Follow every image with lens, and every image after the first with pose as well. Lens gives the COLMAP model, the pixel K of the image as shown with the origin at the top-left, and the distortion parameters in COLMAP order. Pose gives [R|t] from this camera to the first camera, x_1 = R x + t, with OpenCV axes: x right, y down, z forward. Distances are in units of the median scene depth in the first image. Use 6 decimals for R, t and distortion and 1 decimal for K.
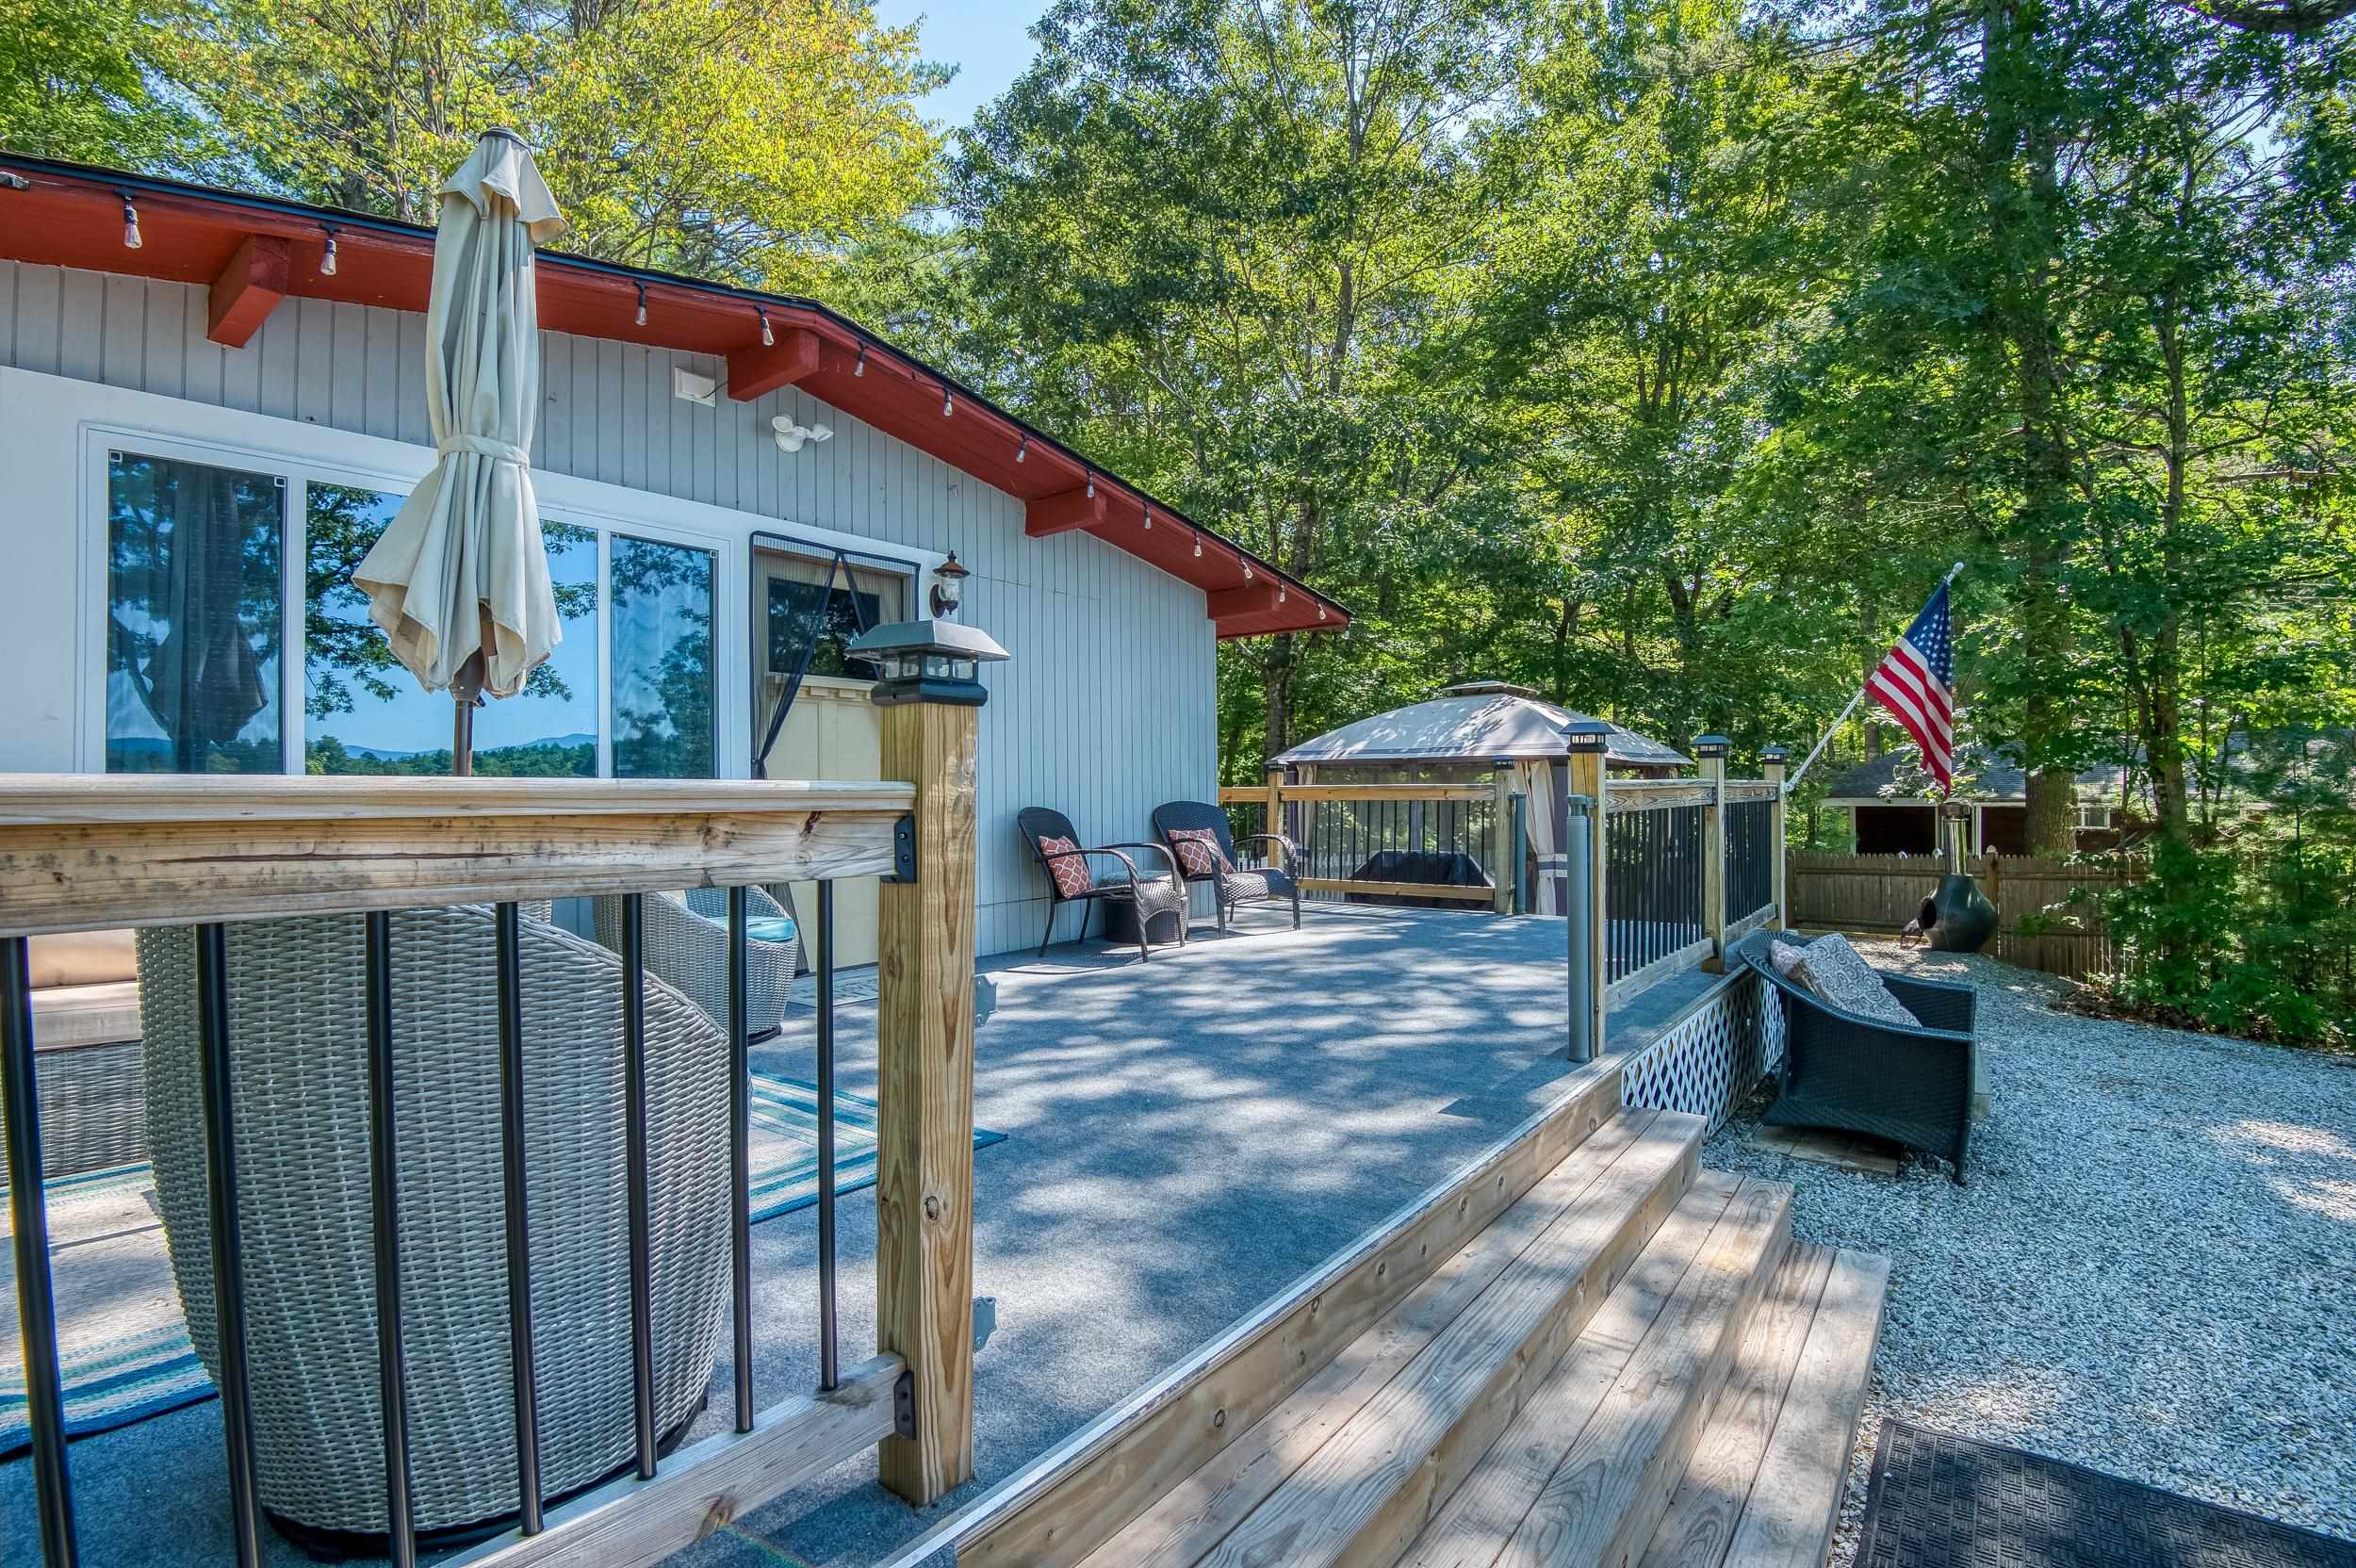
lens RADIAL K [[1061.7, 0, 1178.0], [0, 1061.7, 784.0], [0, 0, 1]] dist [-0.069361, -0.000230]
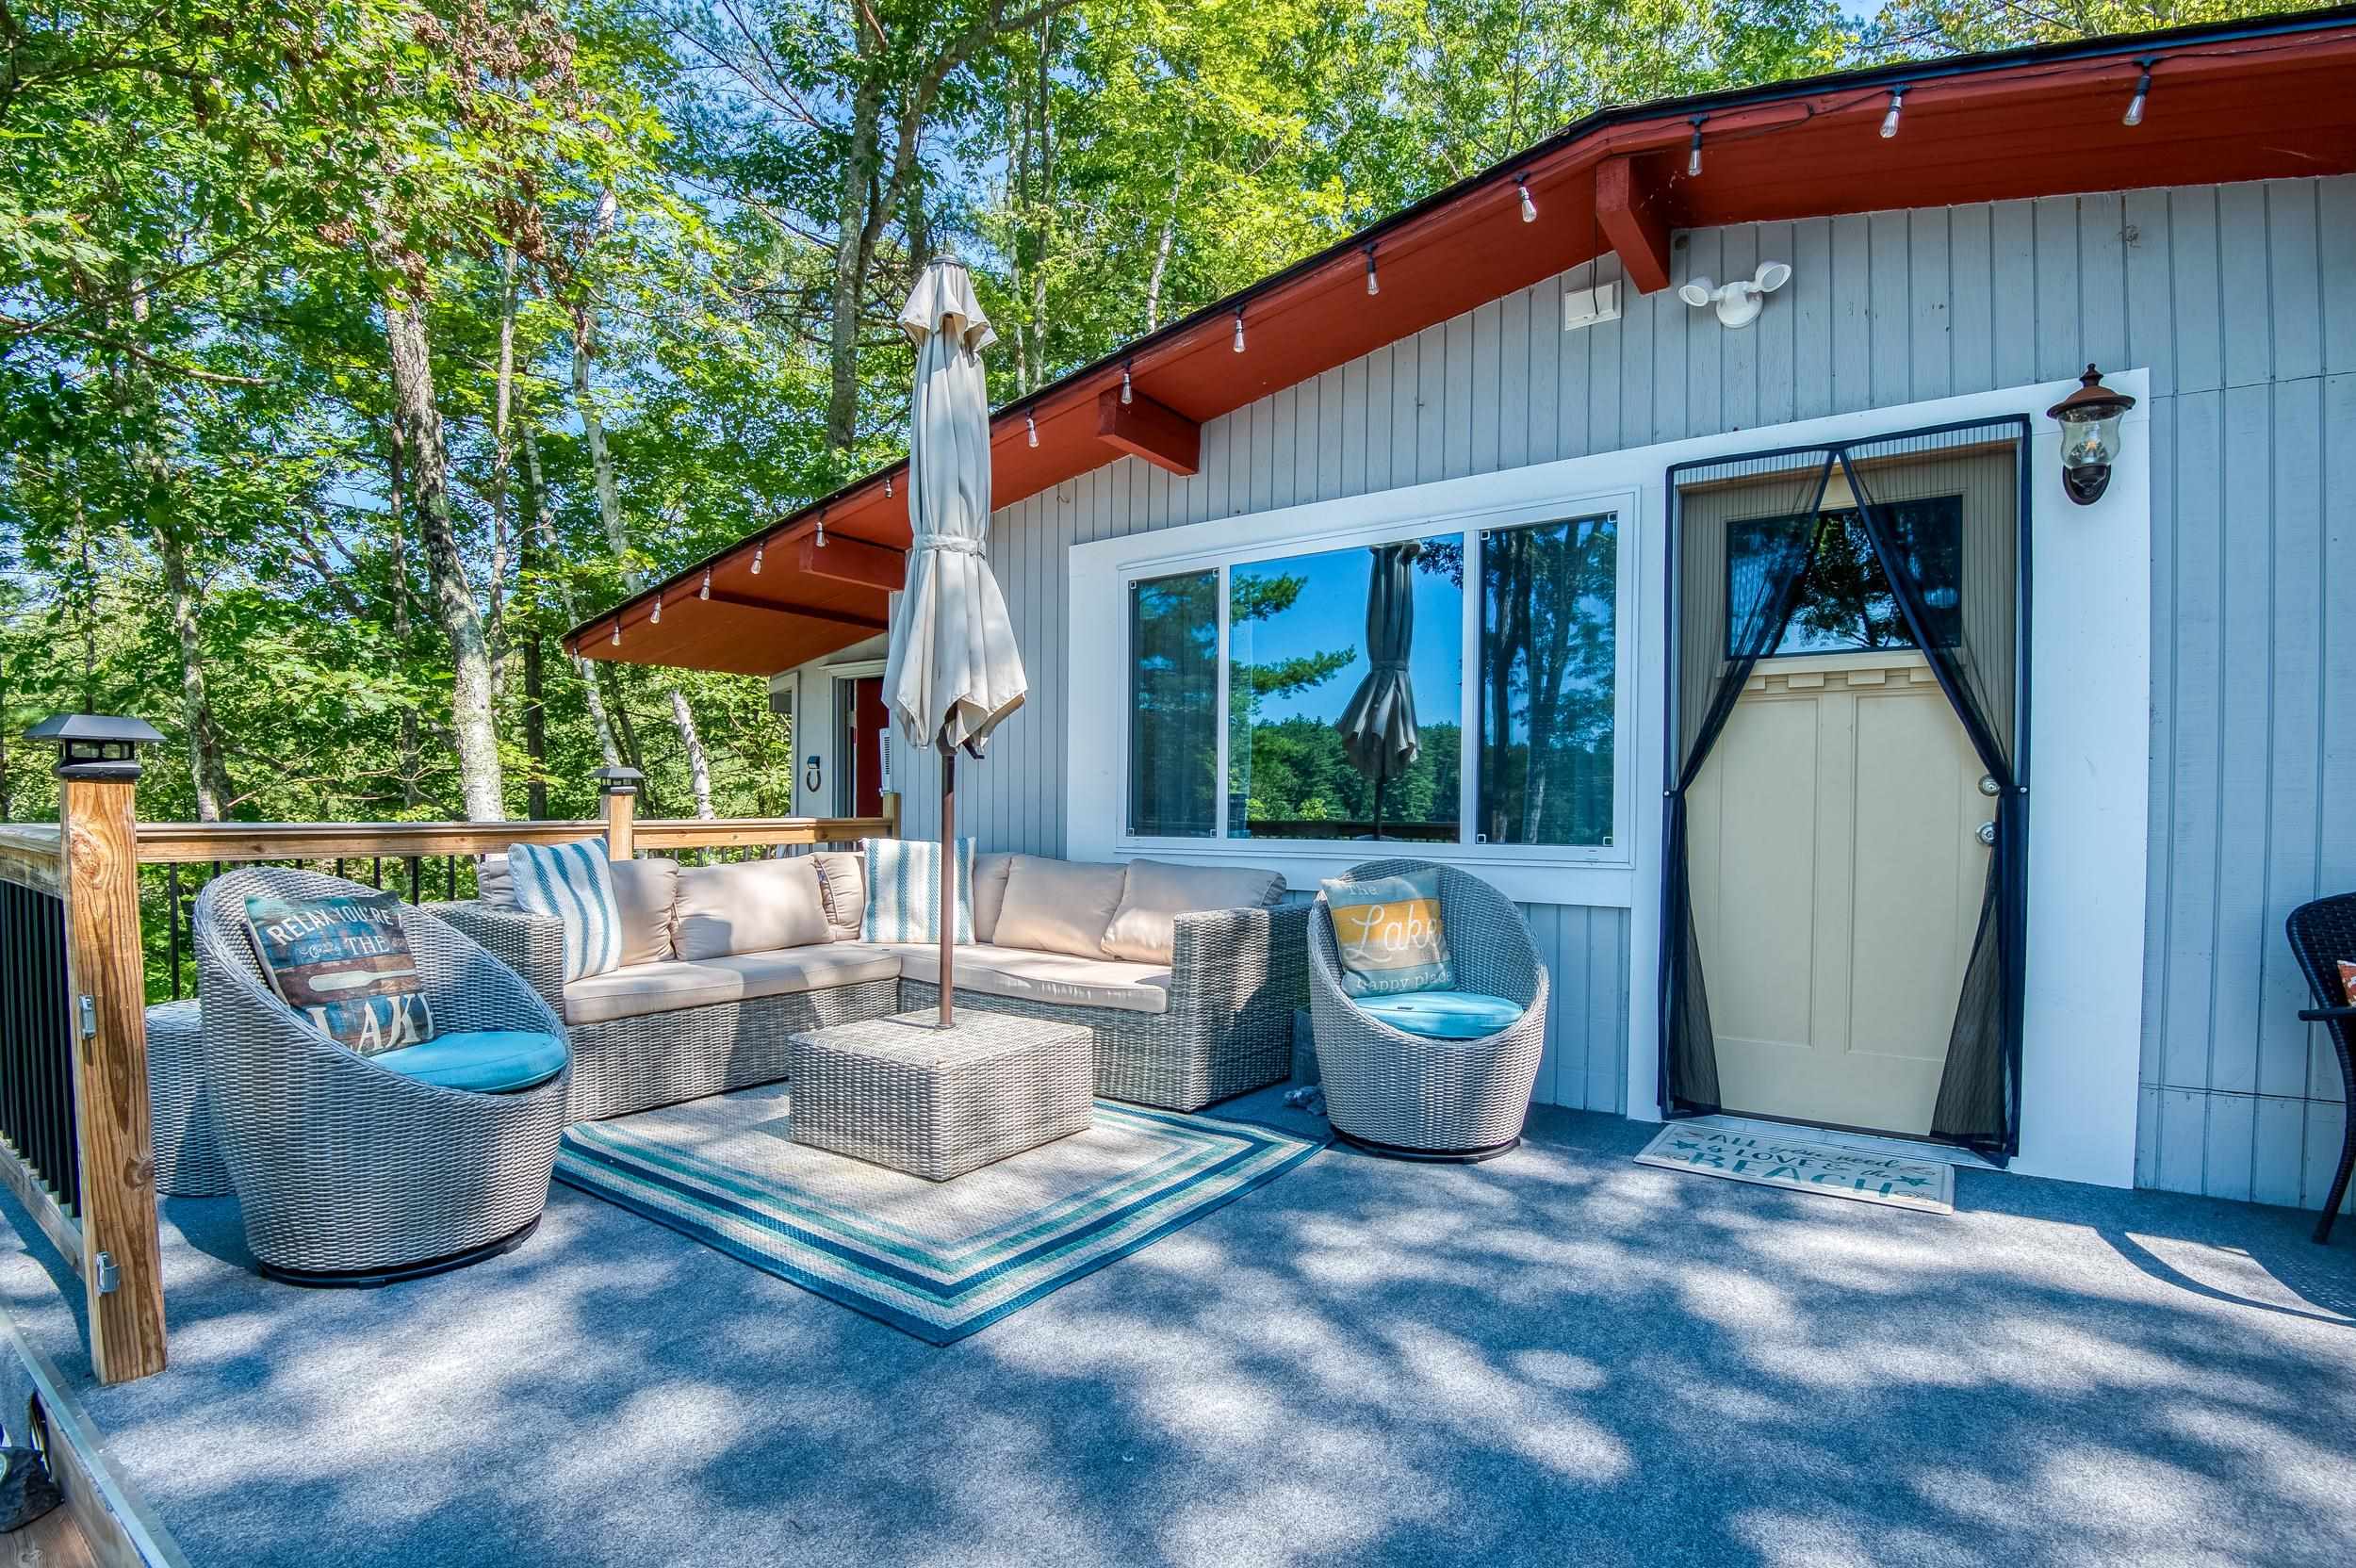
lens RADIAL K [[1102.6, 0, 1212.8], [0, 1102.6, 825.2], [0, 0, 1]] dist [-0.002488, -0.024938]
pose [[0.064177, 0.020336, -0.997731, 0.180871], [-0.001010, 0.999793, 0.020313, -0.008138], [0.997938, -0.000296, 0.064185, 0.362179]]
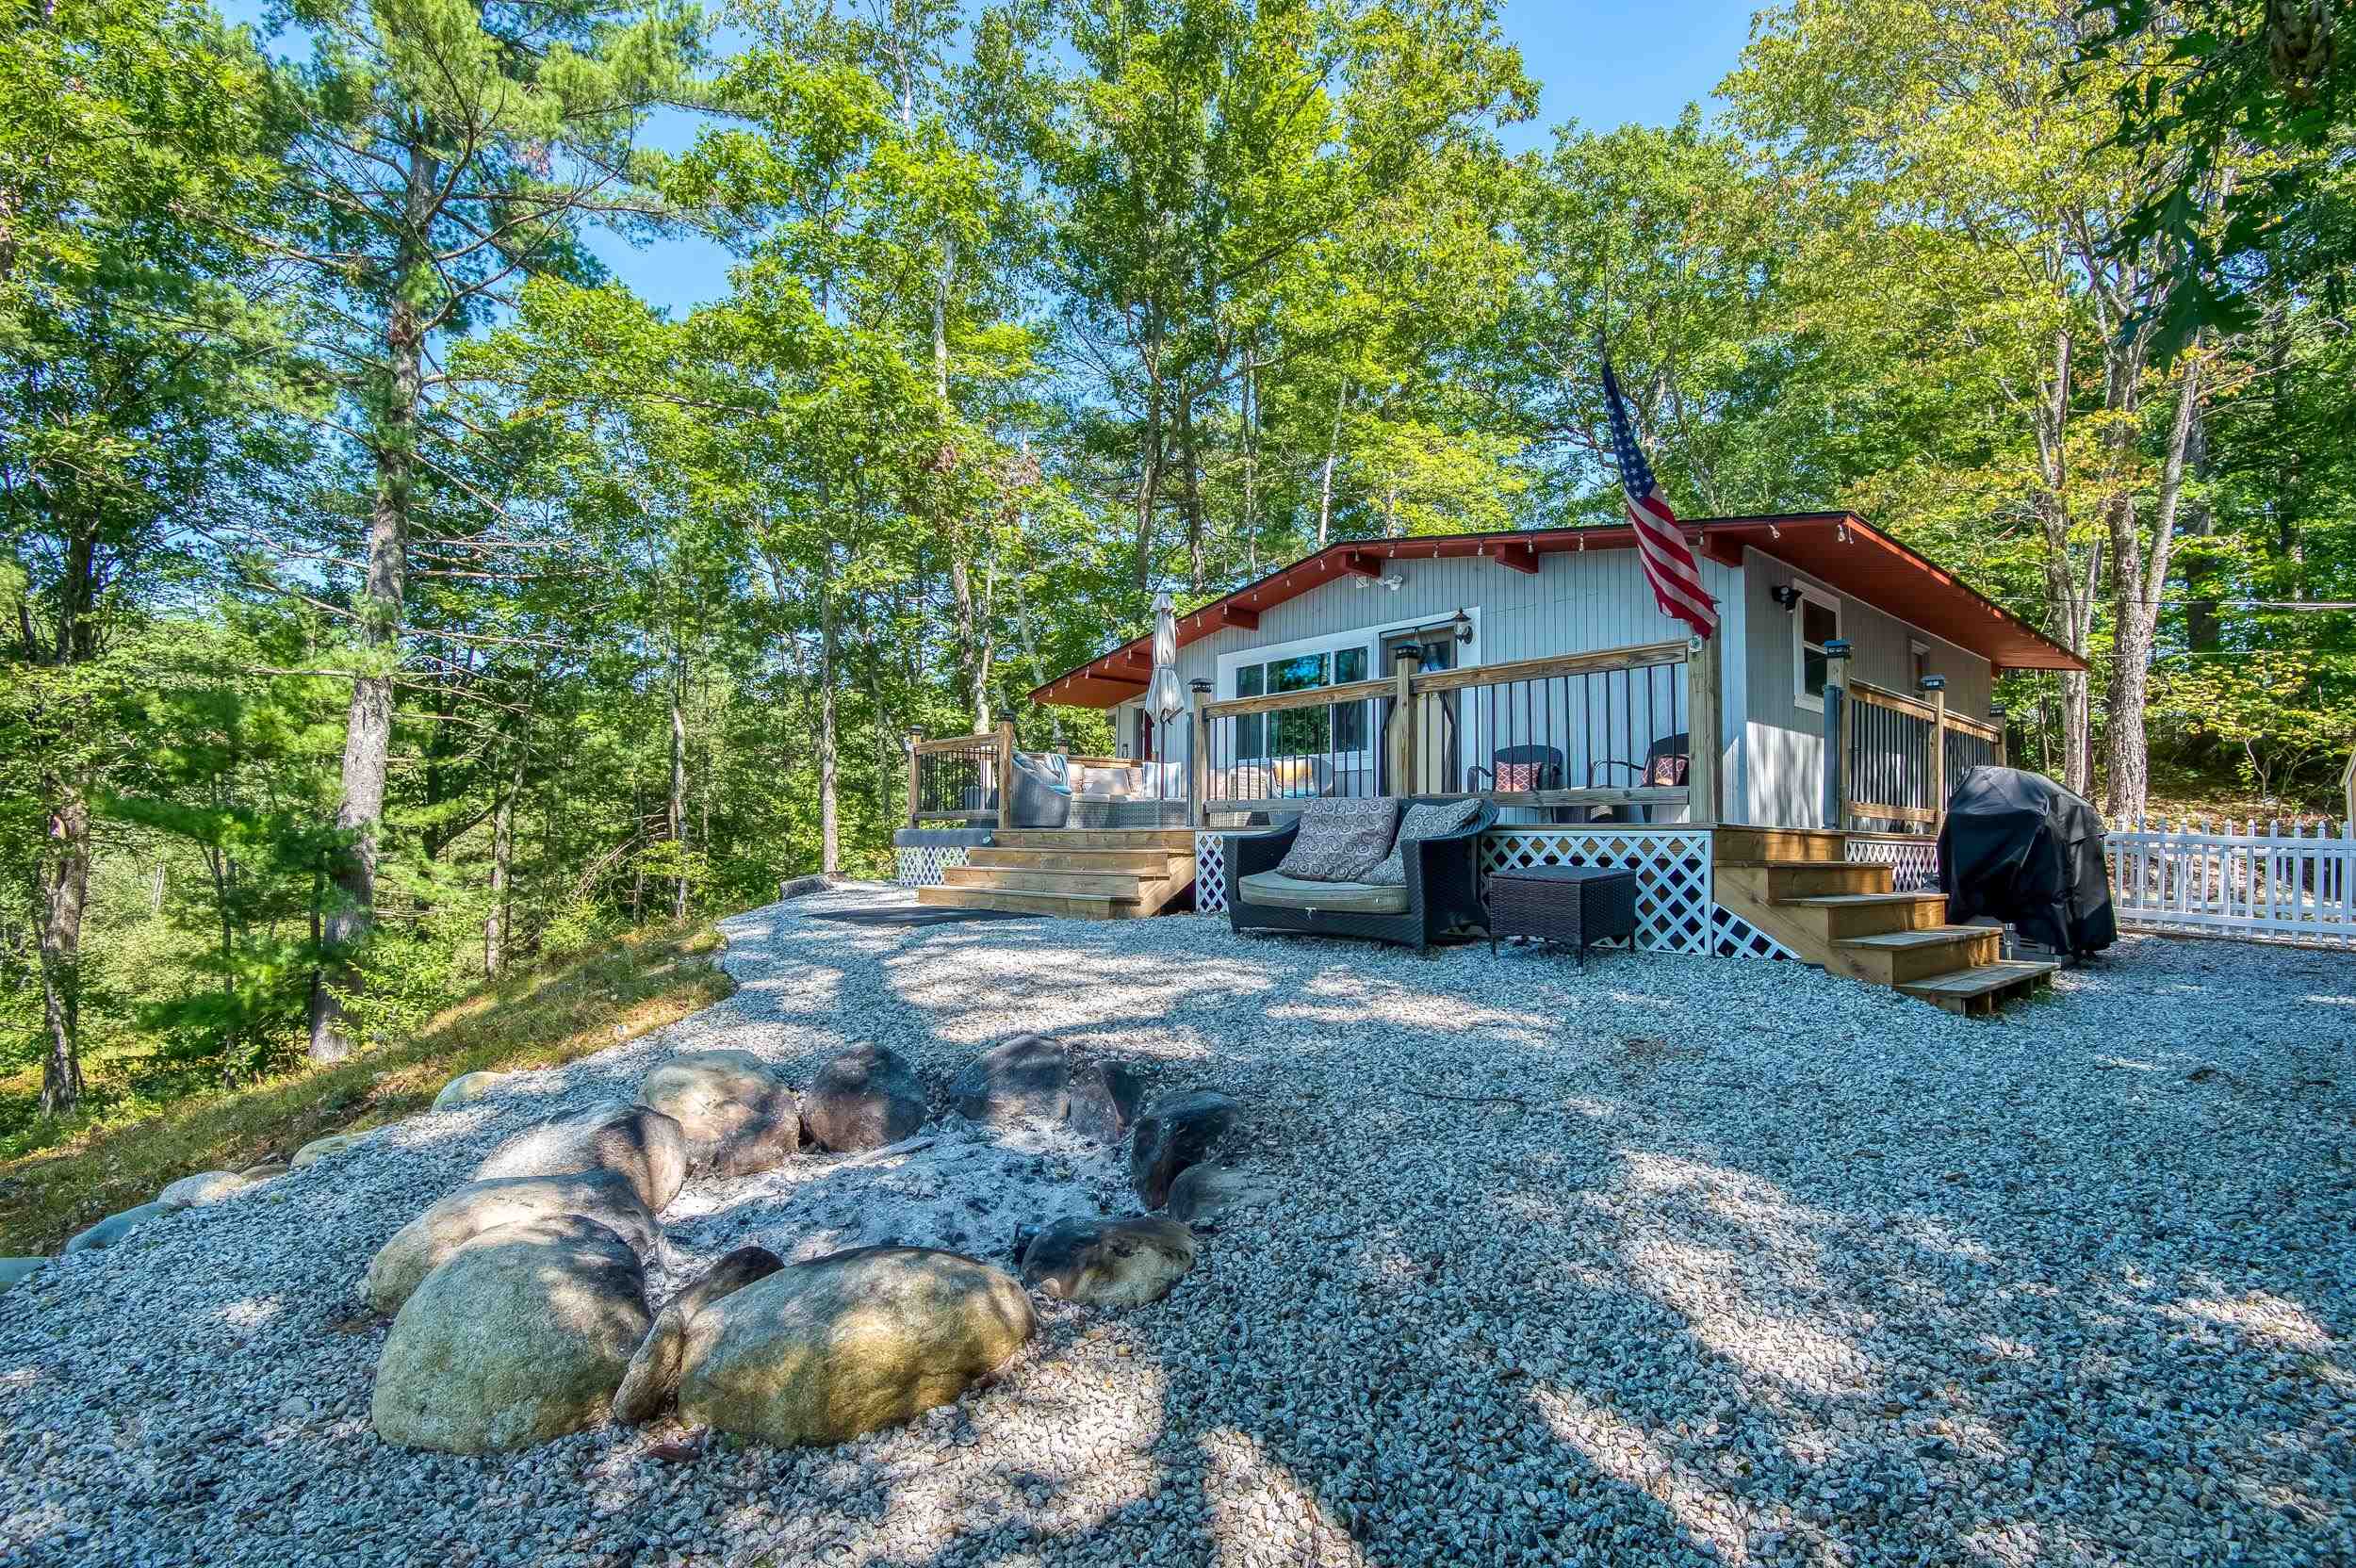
lens RADIAL K [[1102.6, 0, 1212.8], [0, 1102.6, 825.2], [0, 0, 1]] dist [-0.002488, -0.024938]
pose [[-0.193306, -0.019238, -0.980950, 1.140521], [-0.012307, 0.999777, -0.017182, 0.127498], [0.981061, 0.008751, -0.193500, 0.626448]]
